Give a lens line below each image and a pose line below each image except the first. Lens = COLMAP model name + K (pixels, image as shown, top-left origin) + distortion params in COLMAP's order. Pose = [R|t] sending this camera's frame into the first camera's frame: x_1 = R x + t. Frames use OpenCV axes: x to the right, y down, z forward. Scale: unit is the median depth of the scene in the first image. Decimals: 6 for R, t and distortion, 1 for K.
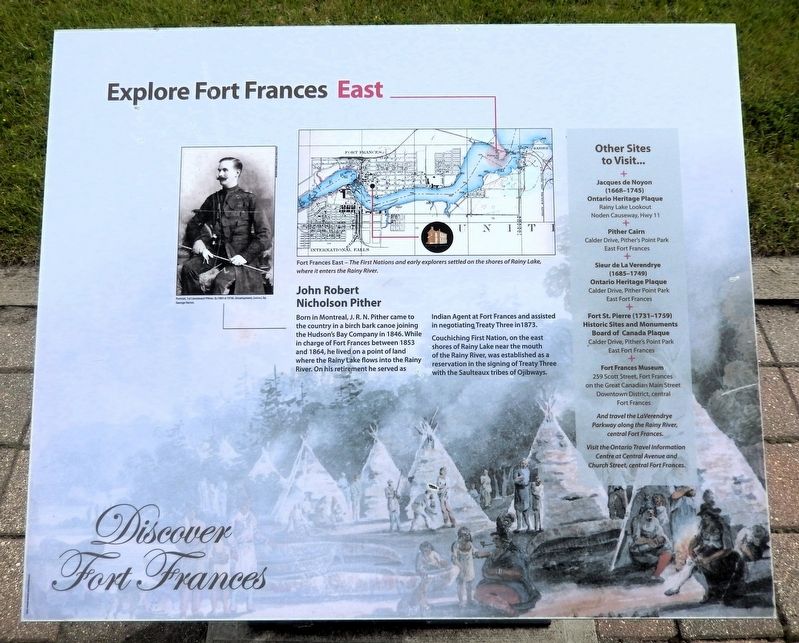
lens RADIAL K [[630.8, 0, 399.8], [0, 630.8, 321.0], [0, 0, 1]] dist [0.003243, -0.003265]
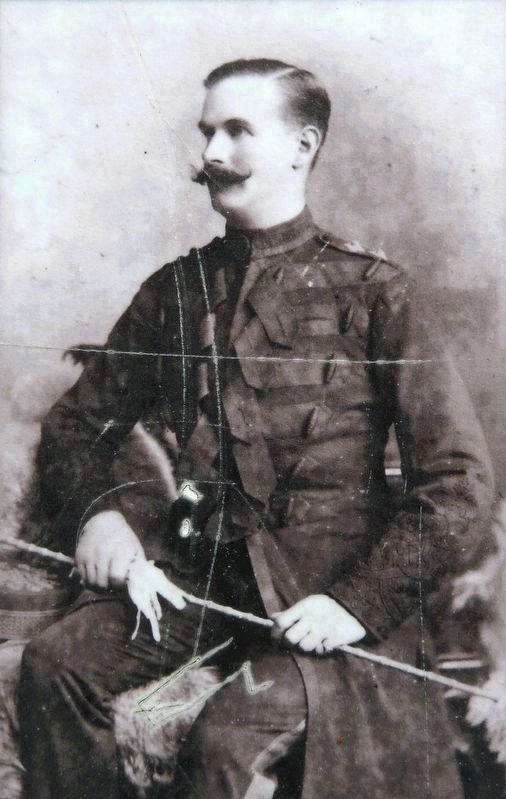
lens RADIAL K [[590.7, 0, 252.3], [0, 590.7, 399.6], [0, 0, 1]] dist [0.004655, -0.000430]
pose [[0.999945, 0.003578, 0.009898, -0.275220], [-0.004588, 0.994568, 0.103987, -0.179347], [-0.009472, -0.104027, 0.994529, 0.823301]]
